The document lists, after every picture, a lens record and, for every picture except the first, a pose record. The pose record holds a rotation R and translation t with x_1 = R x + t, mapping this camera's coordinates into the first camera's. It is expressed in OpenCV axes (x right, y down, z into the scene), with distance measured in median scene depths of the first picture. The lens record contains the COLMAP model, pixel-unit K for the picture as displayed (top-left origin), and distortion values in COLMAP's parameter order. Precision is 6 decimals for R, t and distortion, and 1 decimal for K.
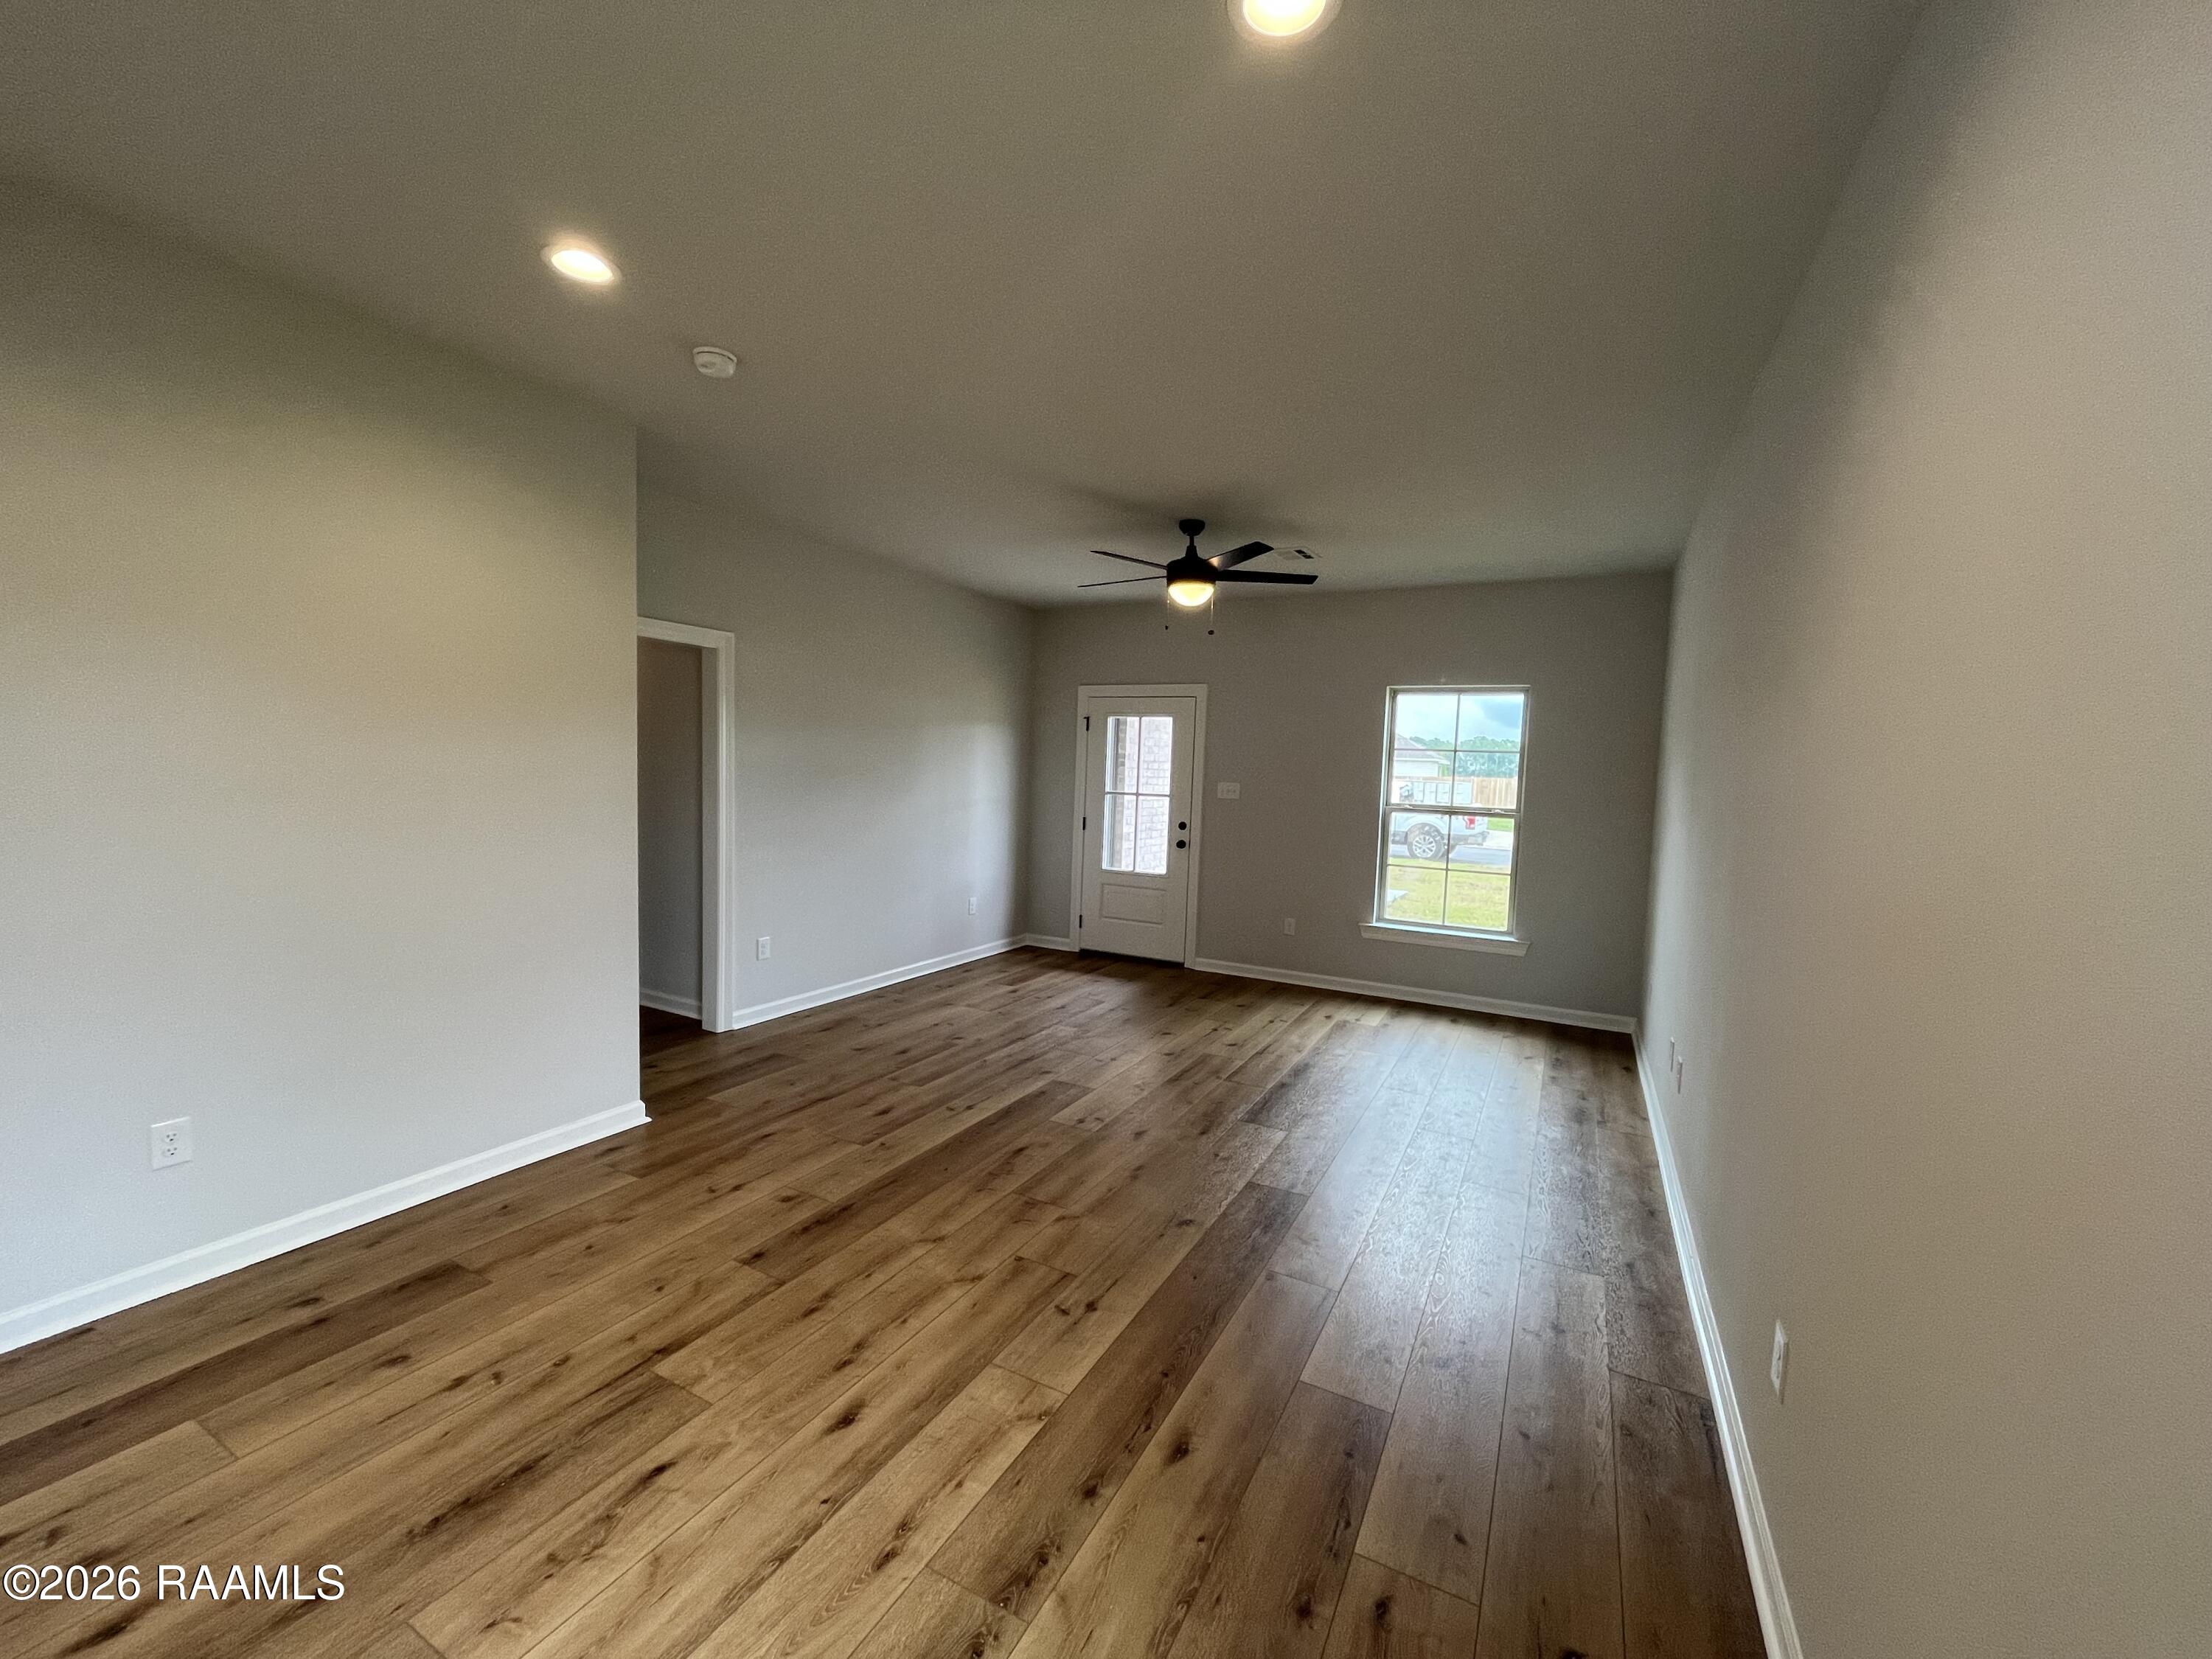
lens RADIAL K [[898.4, 0, 1103.5], [0, 898.4, 835.0], [0, 0, 1]] dist [-0.009125, -0.000102]
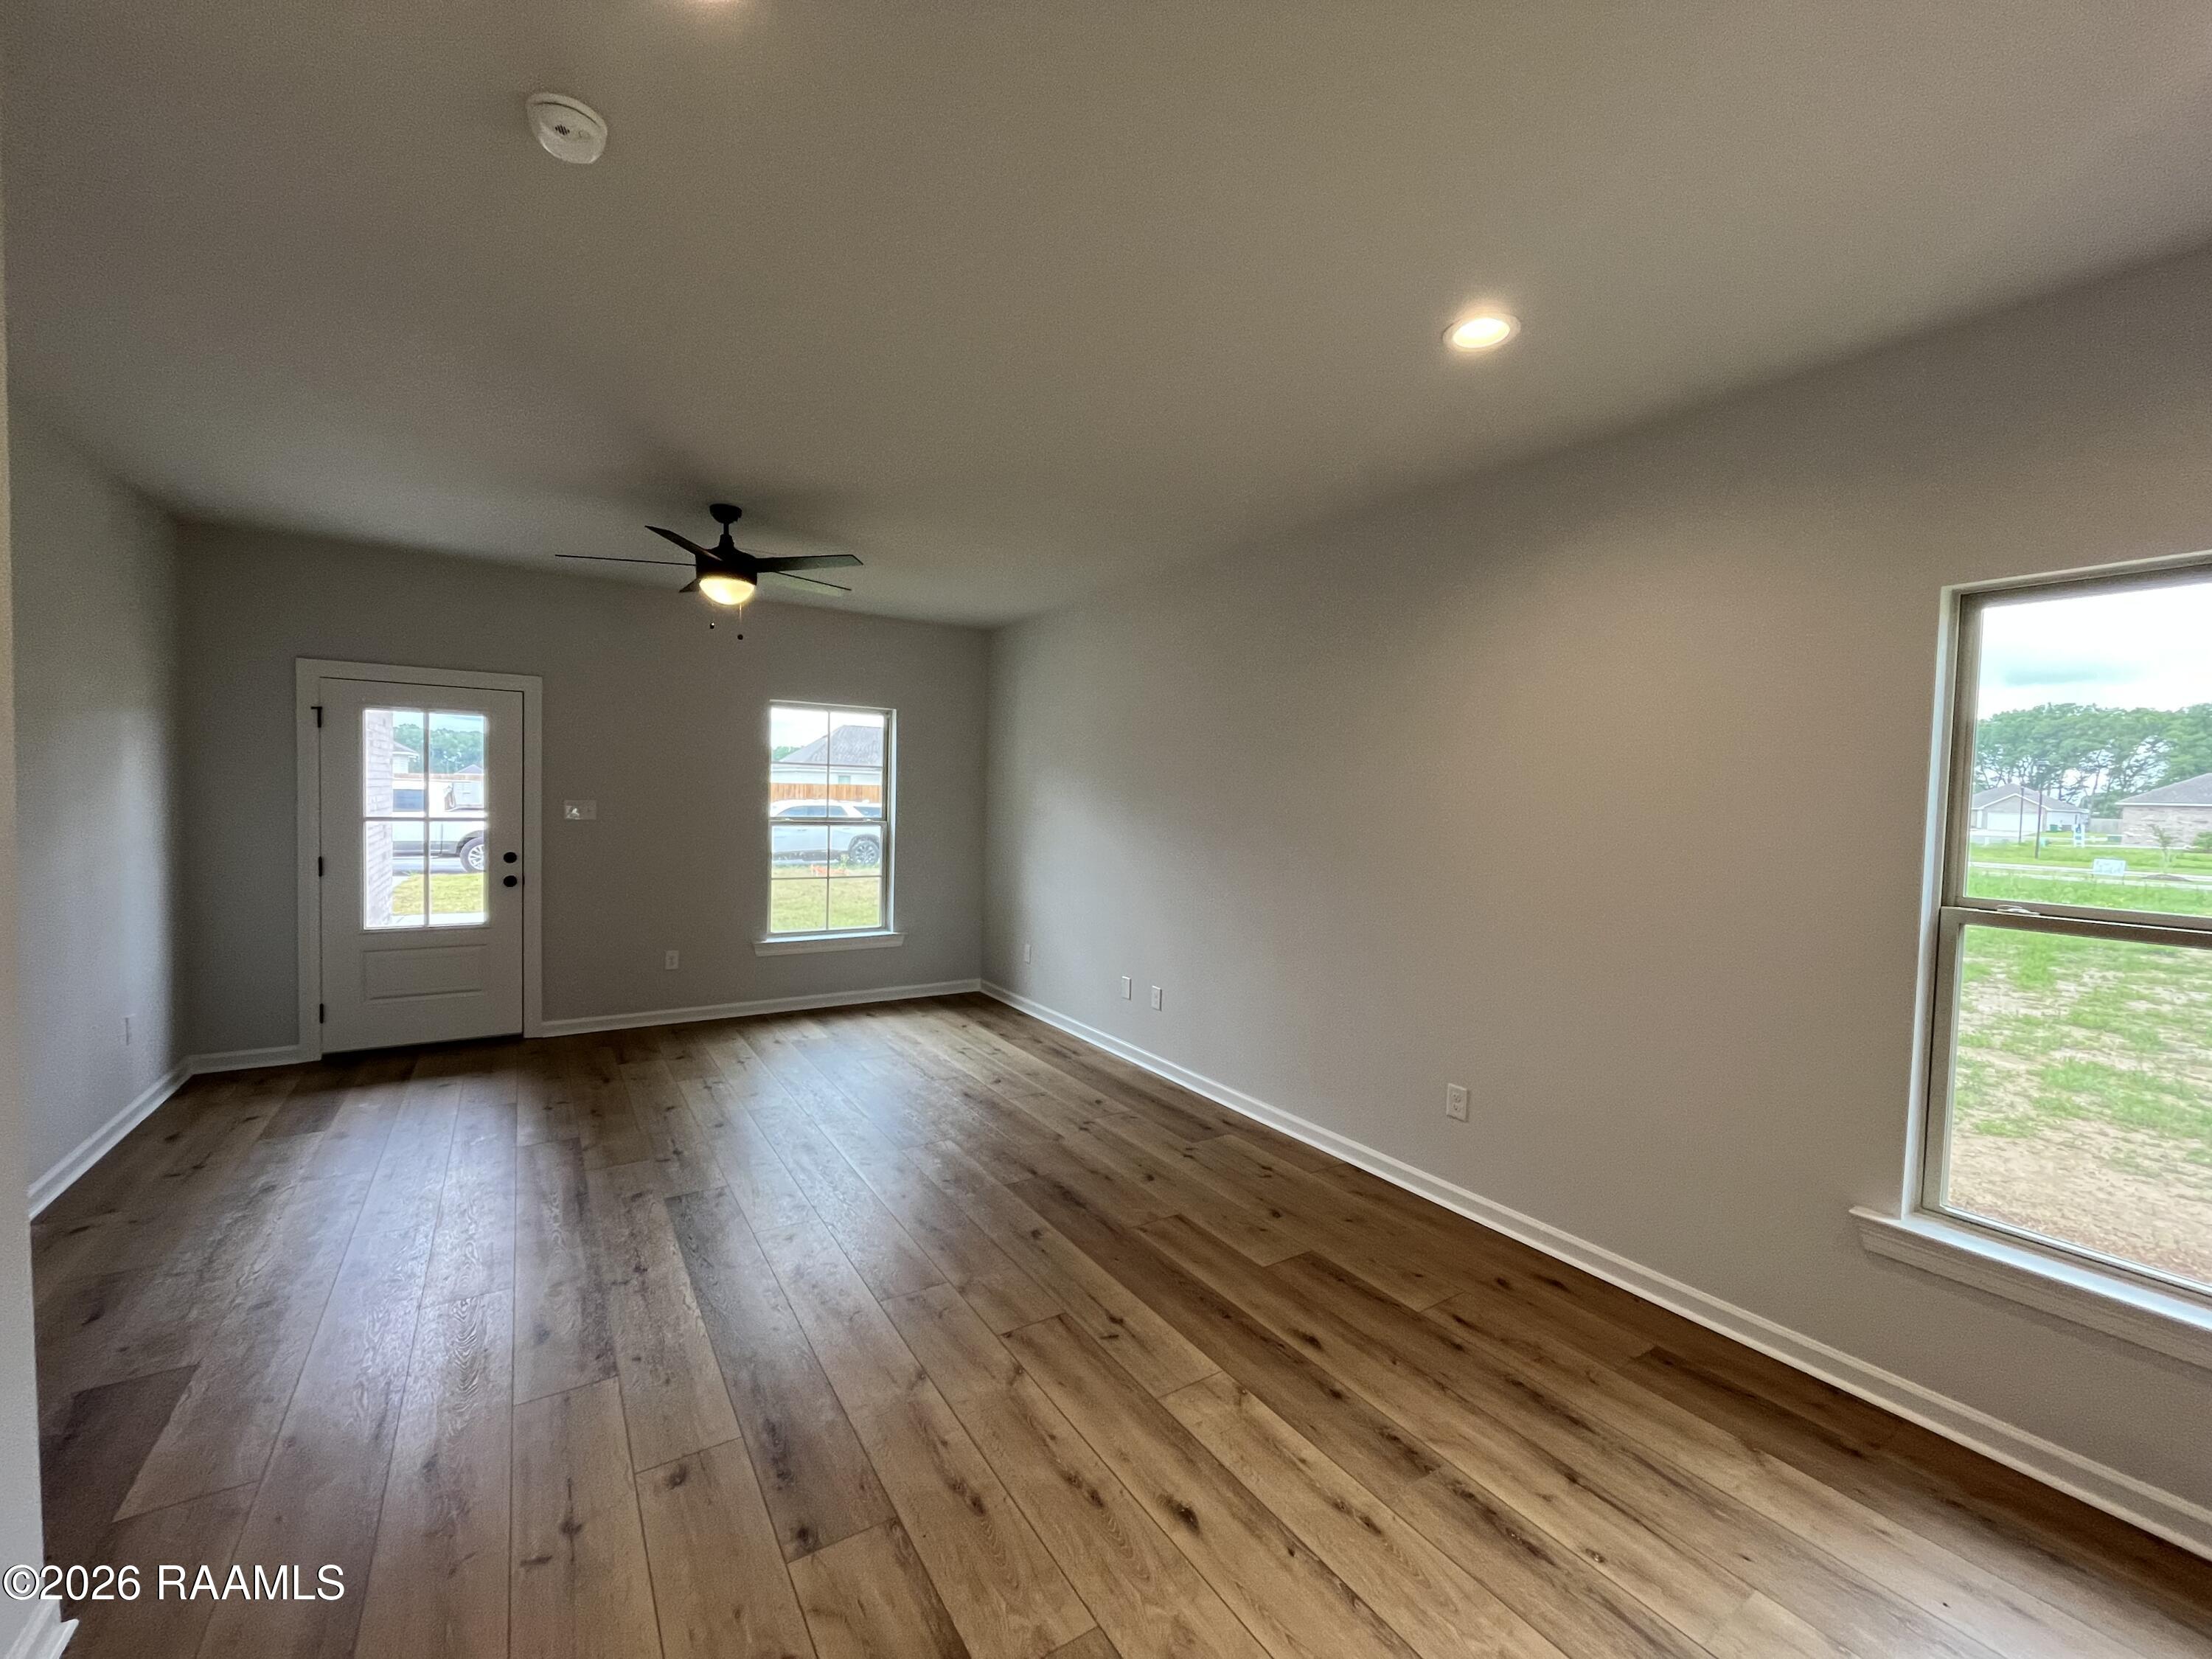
lens RADIAL K [[898.4, 0, 1107.0], [0, 898.4, 827.5], [0, 0, 1]] dist [-0.009125, -0.000102]
pose [[0.481122, -0.056324, 0.874842, -0.500980], [0.057731, 0.997803, 0.032491, -0.046544], [-0.874750, 0.034873, 0.483317, 0.267451]]
